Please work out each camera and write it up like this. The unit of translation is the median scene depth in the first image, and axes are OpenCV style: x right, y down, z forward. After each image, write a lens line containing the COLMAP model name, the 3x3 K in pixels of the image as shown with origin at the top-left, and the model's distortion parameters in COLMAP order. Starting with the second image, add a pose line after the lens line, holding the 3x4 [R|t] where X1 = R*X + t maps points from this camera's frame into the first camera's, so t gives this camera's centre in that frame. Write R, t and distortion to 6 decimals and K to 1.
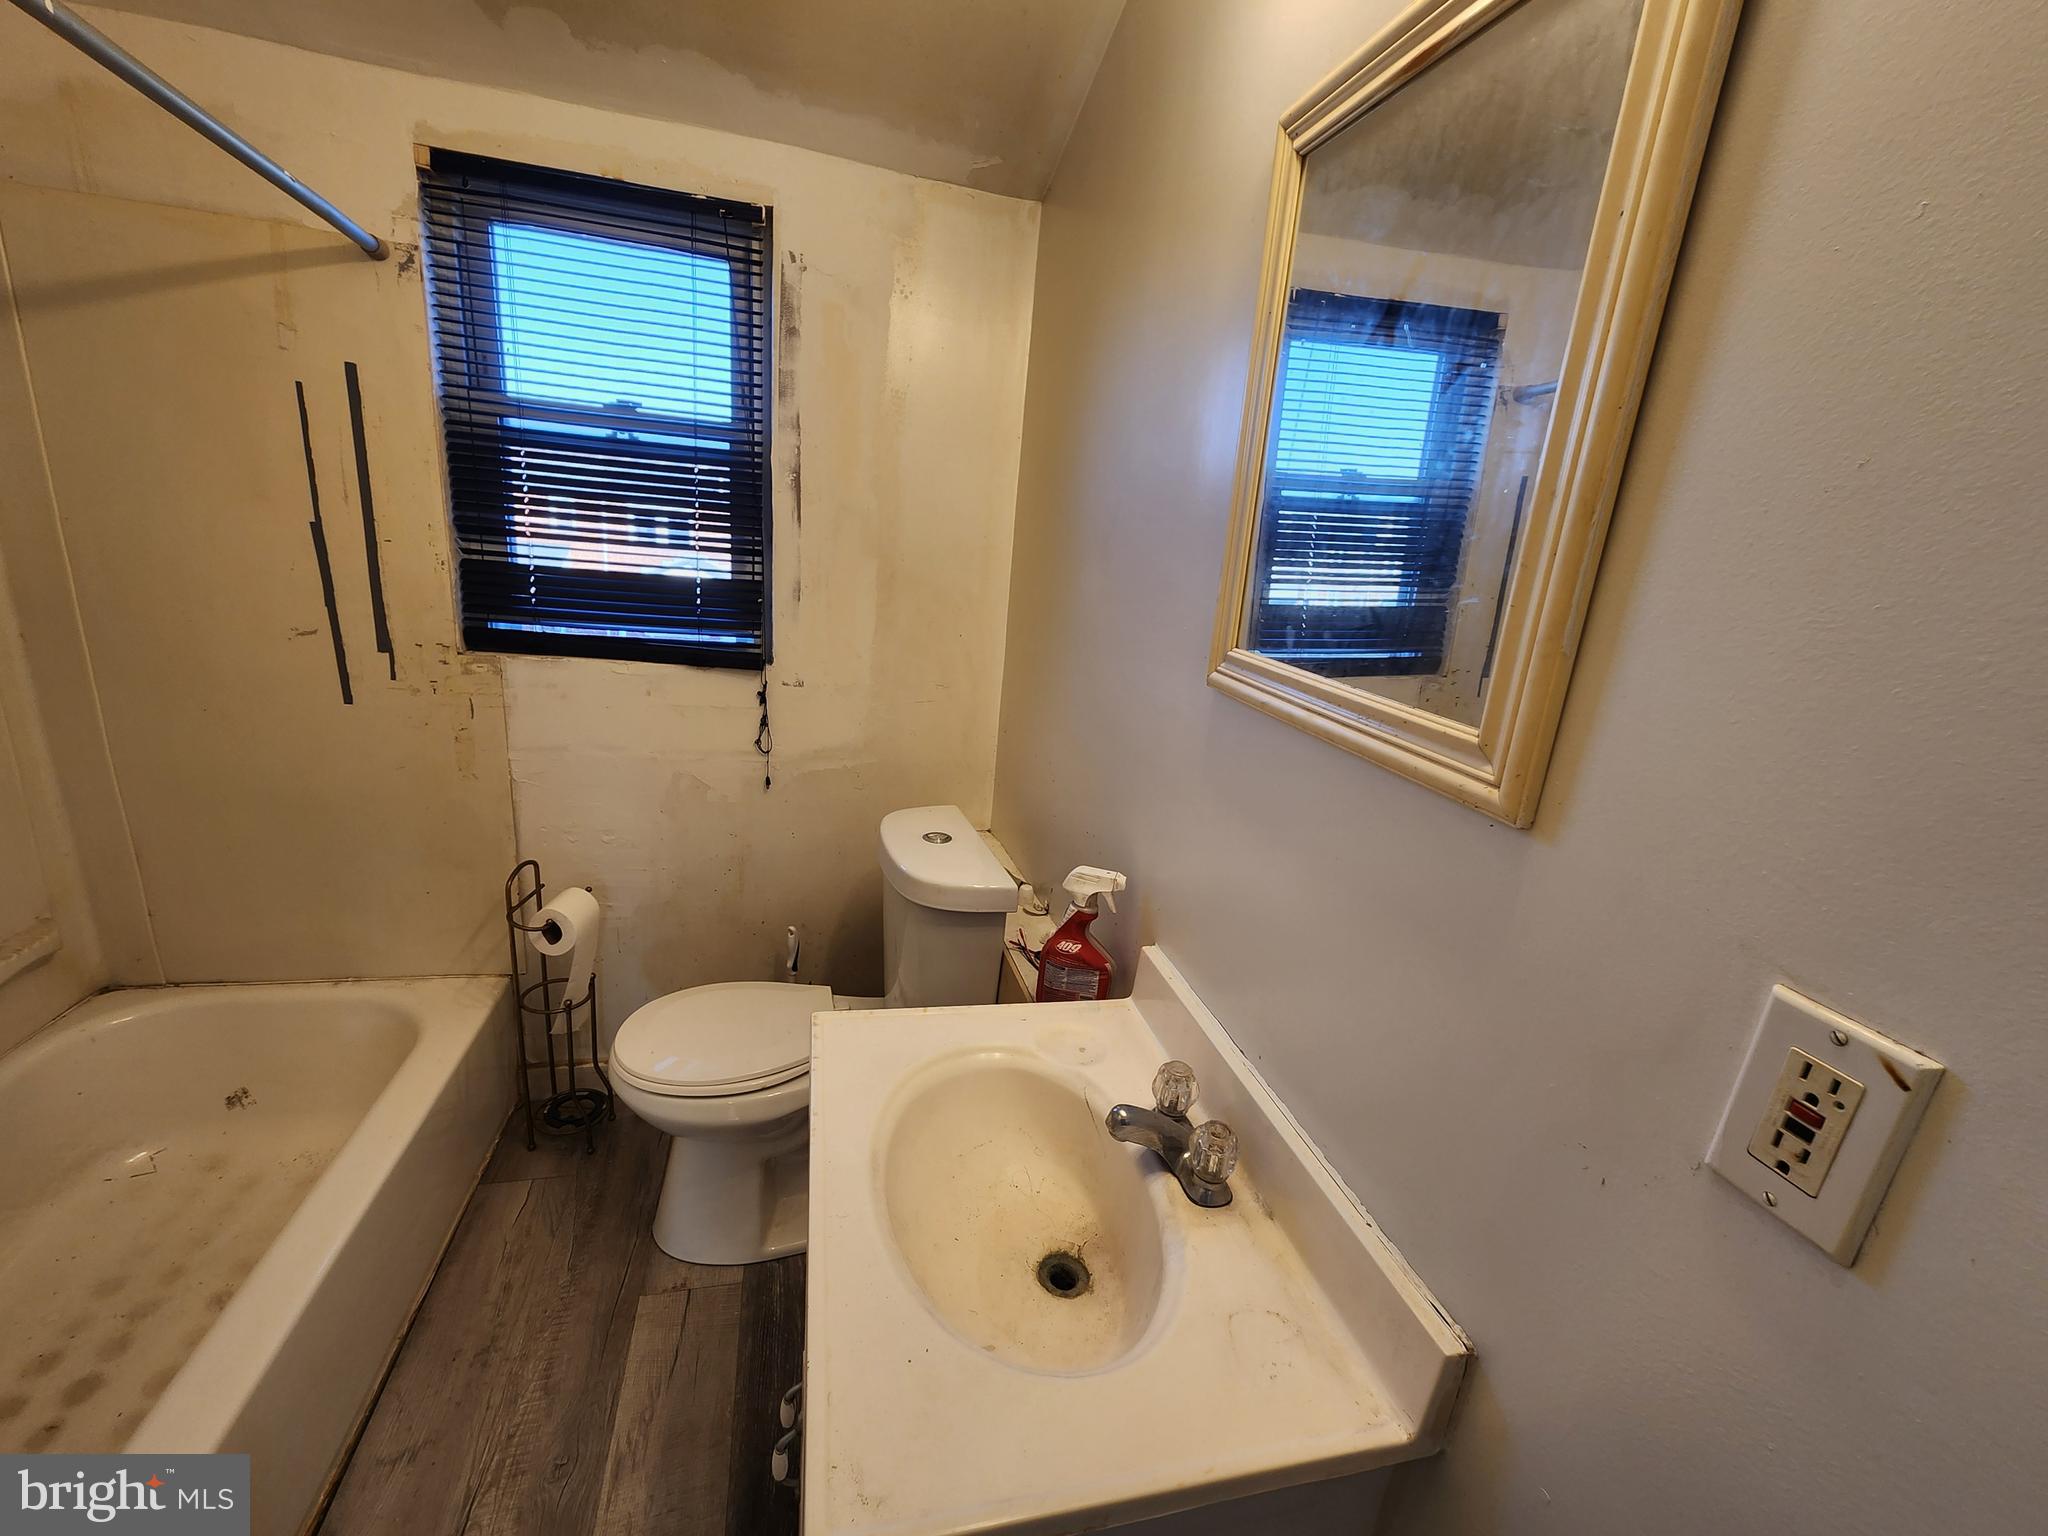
lens RADIAL K [[844.8, 0, 1039.8], [0, 844.8, 774.7], [0, 0, 1]] dist [-0.003481, -0.000238]
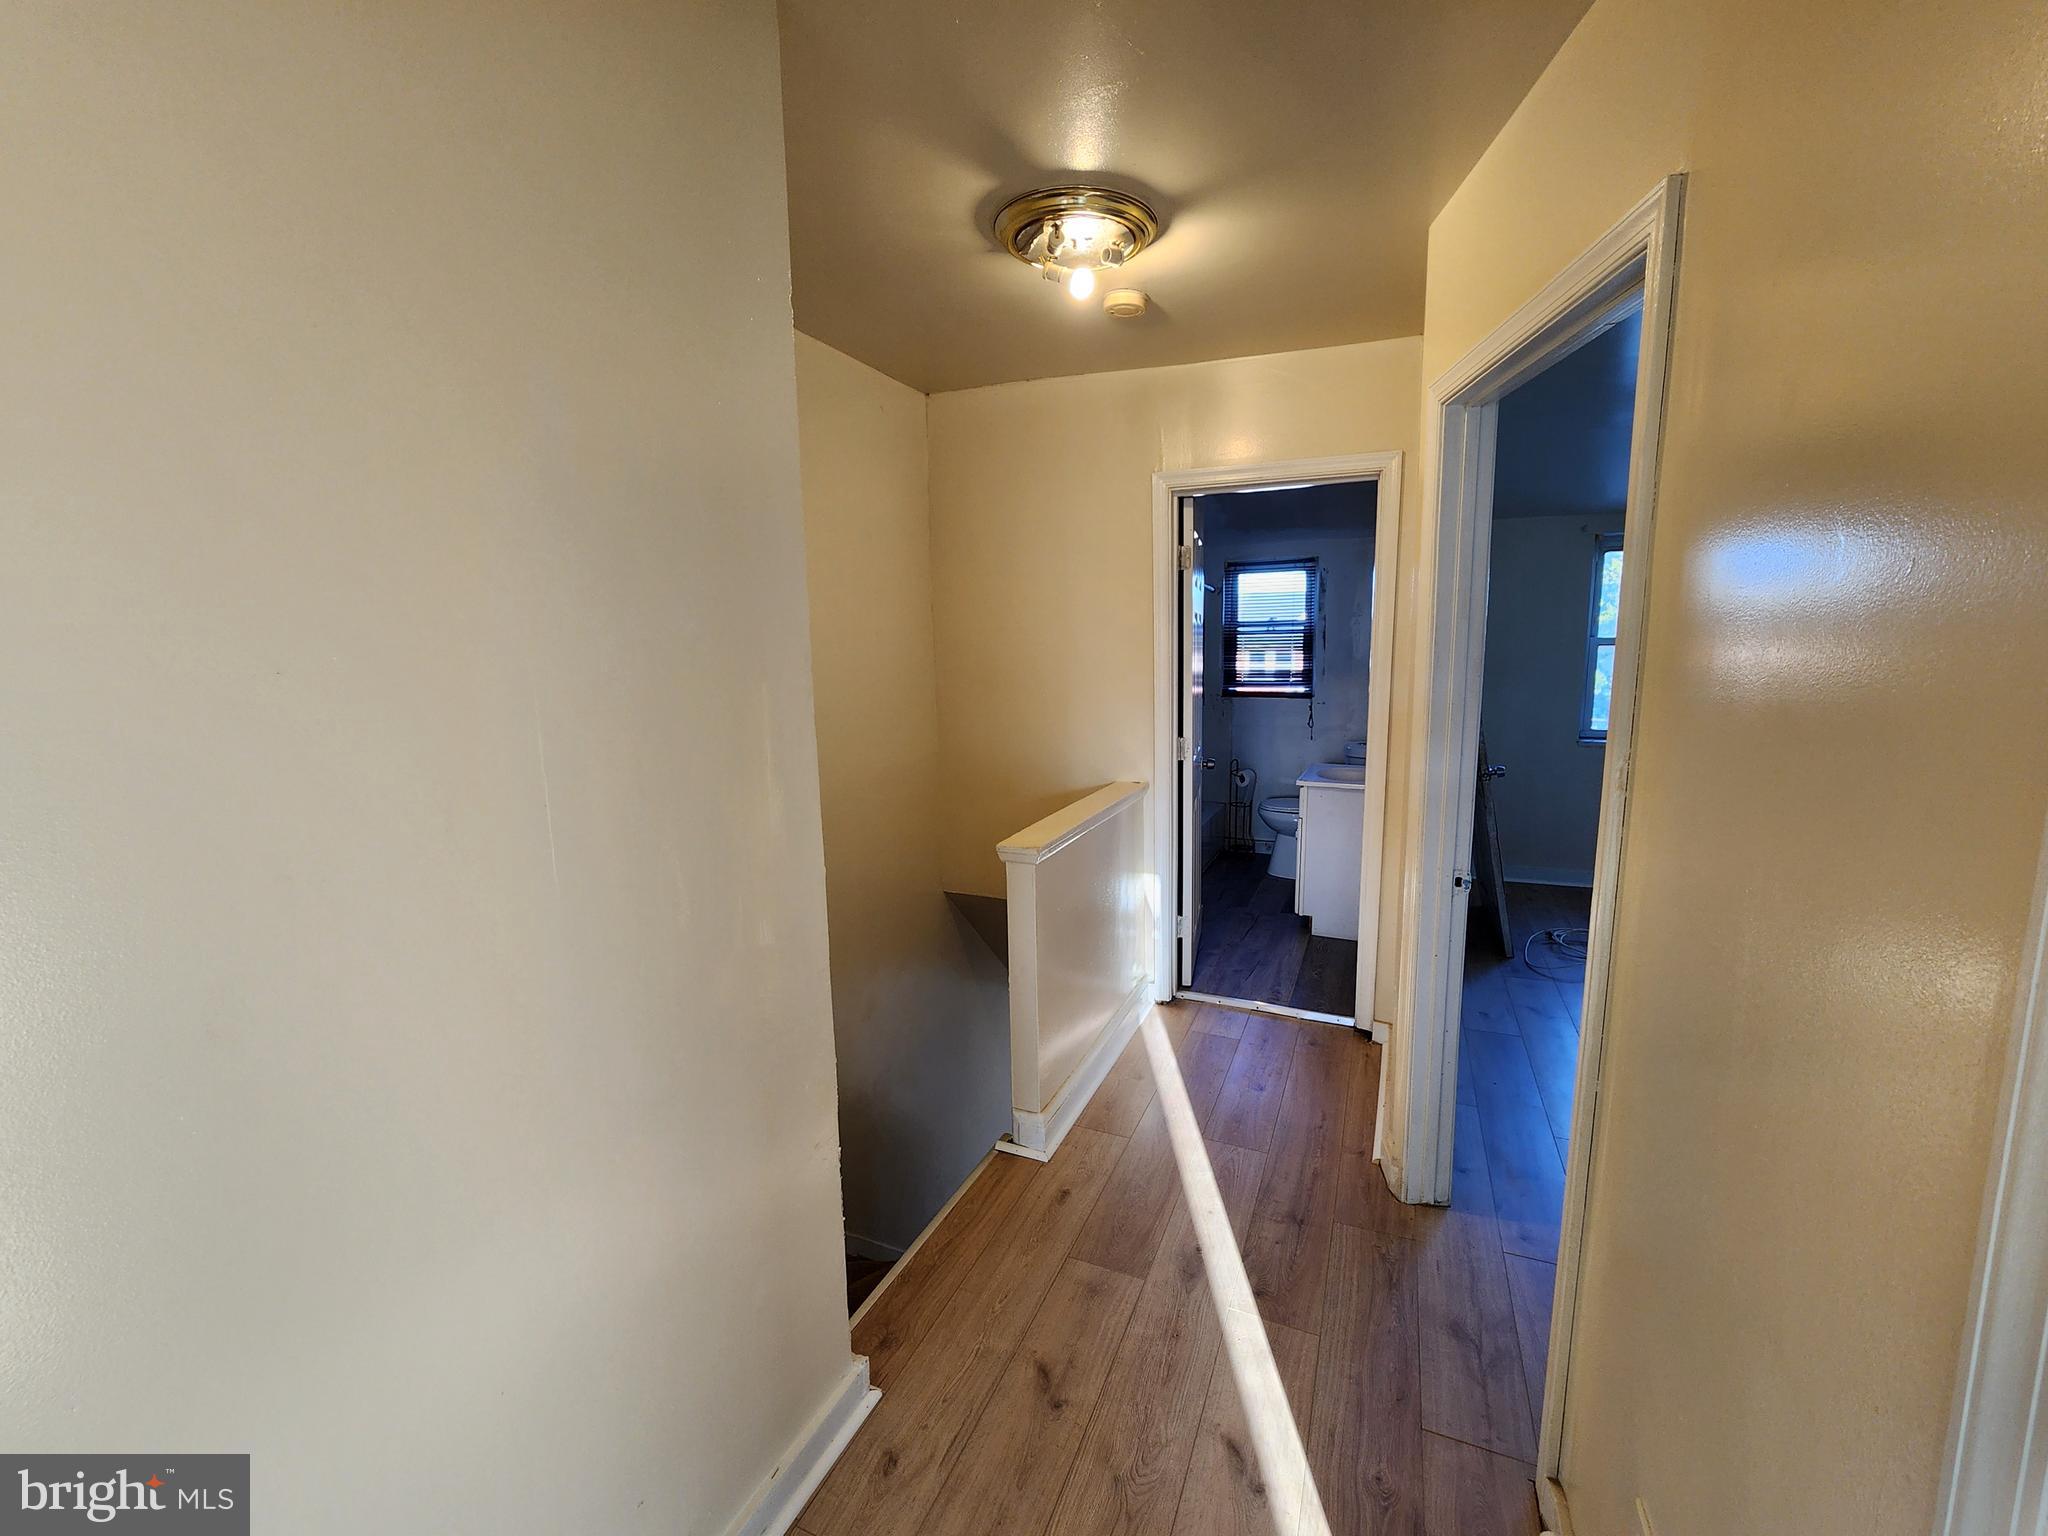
lens RADIAL K [[844.8, 0, 1039.8], [0, 844.8, 774.7], [0, 0, 1]] dist [-0.003481, -0.000238]
pose [[0.781245, -0.009542, -0.624151, 0.857270], [-0.089343, 0.987880, -0.126932, 0.663582], [0.617798, 0.154929, 0.770924, -2.020705]]
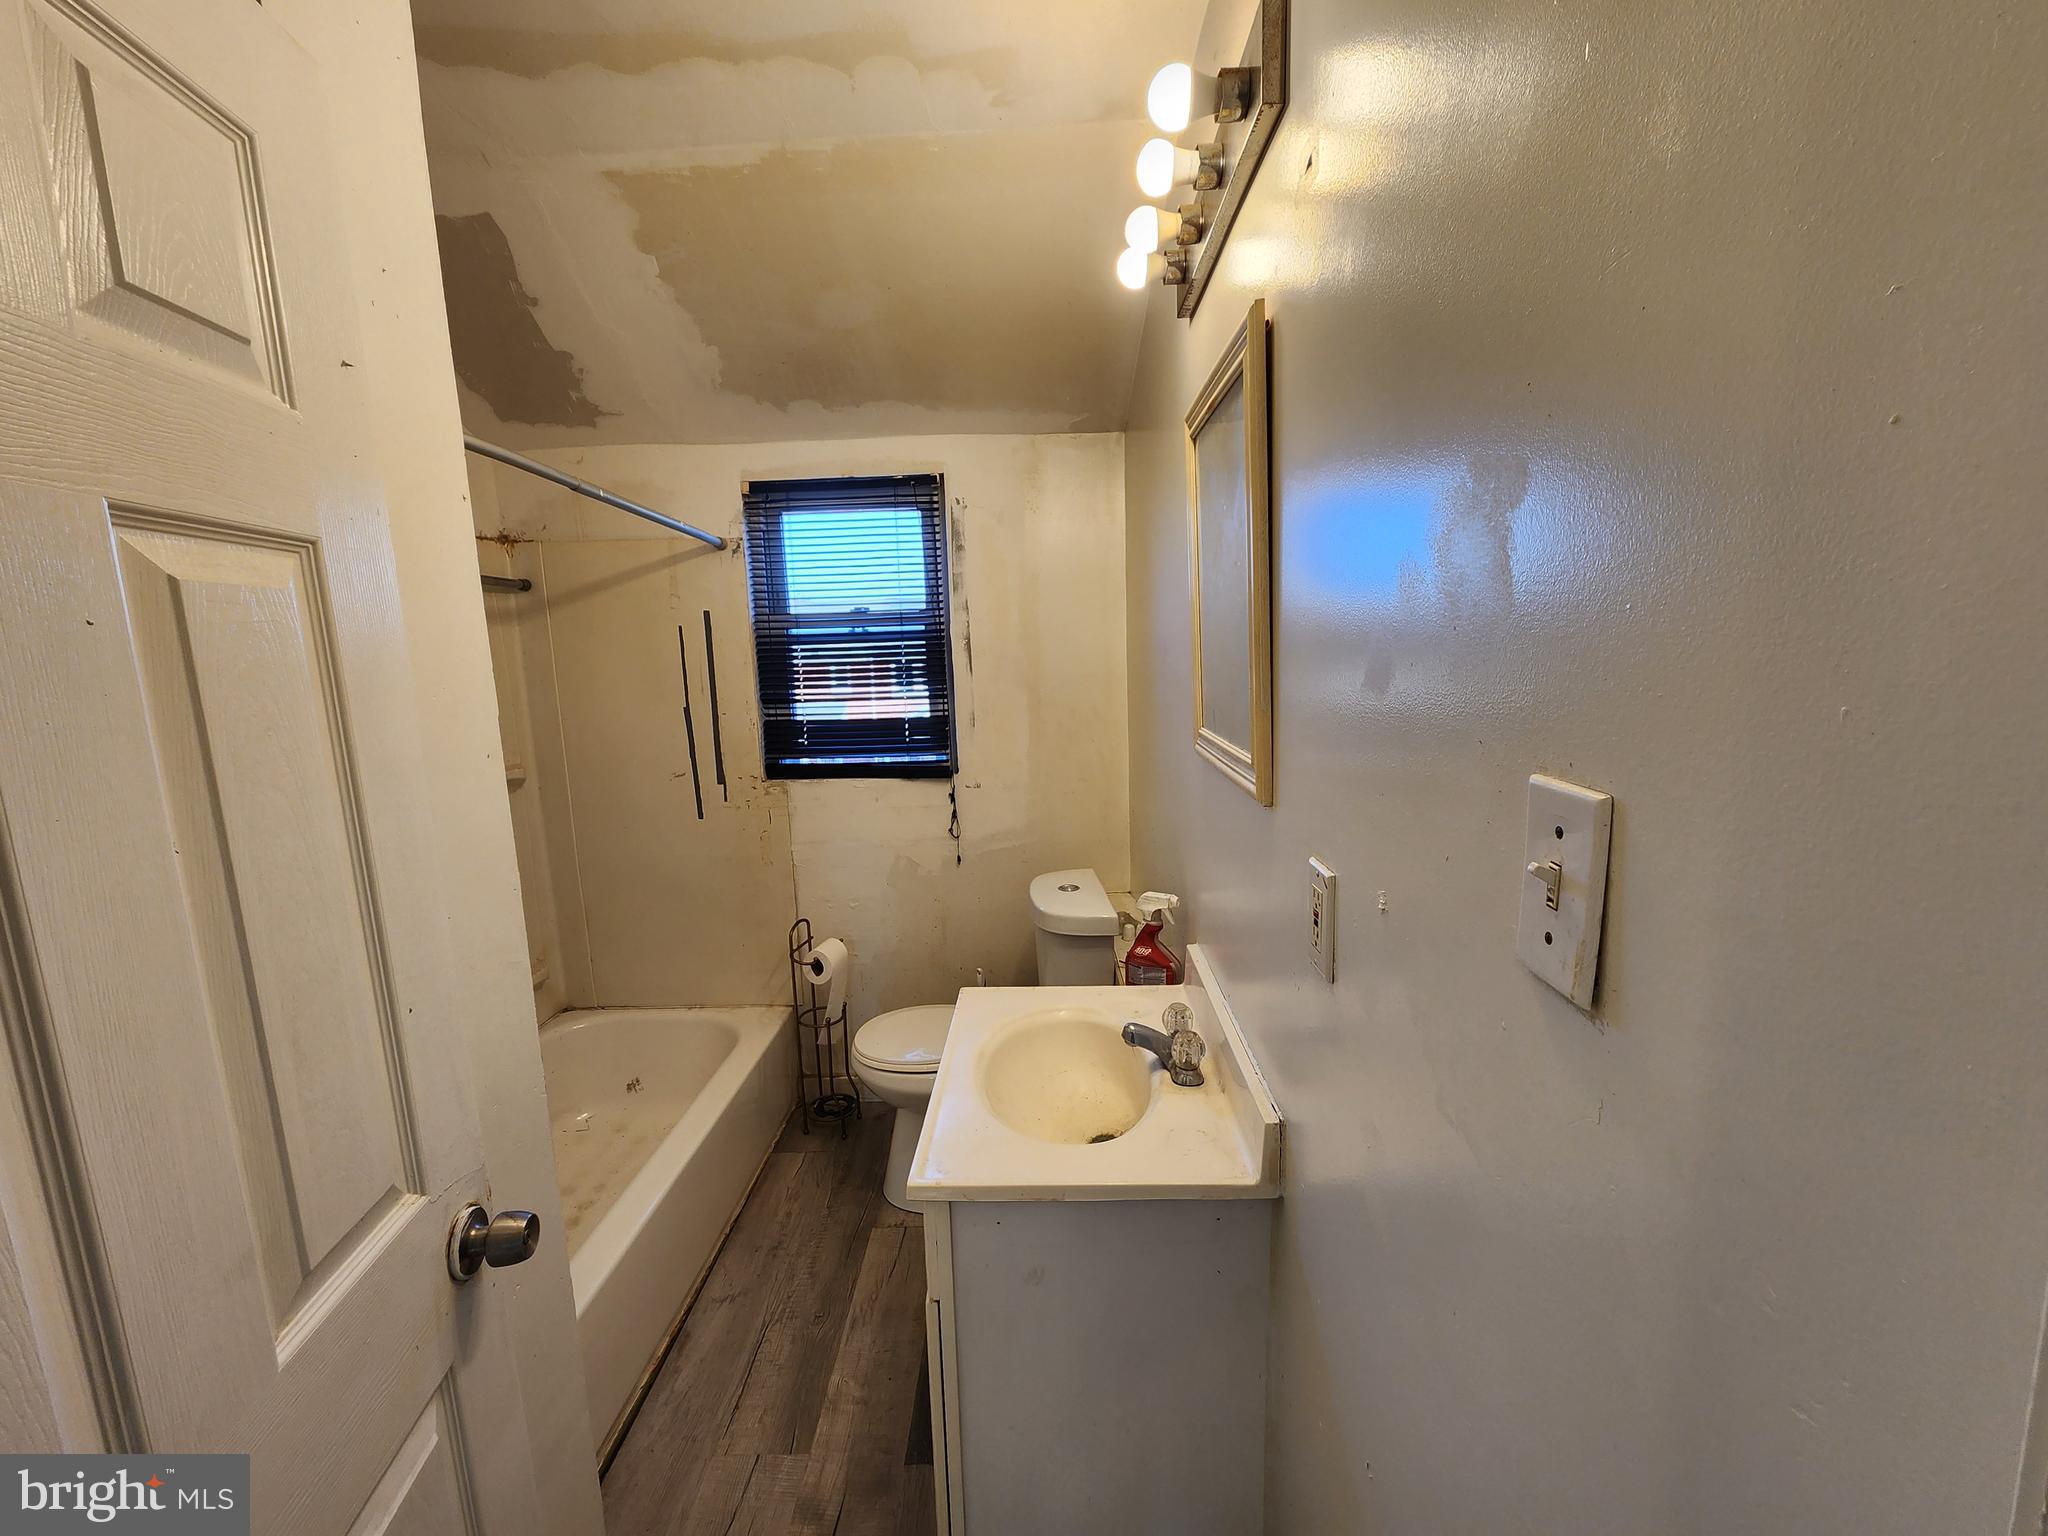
lens RADIAL K [[844.8, 0, 1039.8], [0, 844.8, 774.7], [0, 0, 1]] dist [-0.003481, -0.000238]
pose [[0.957474, -0.080081, -0.277183, 0.218962], [0.040932, 0.988694, -0.144254, 0.086421], [0.285601, 0.126774, 0.949927, -0.314527]]
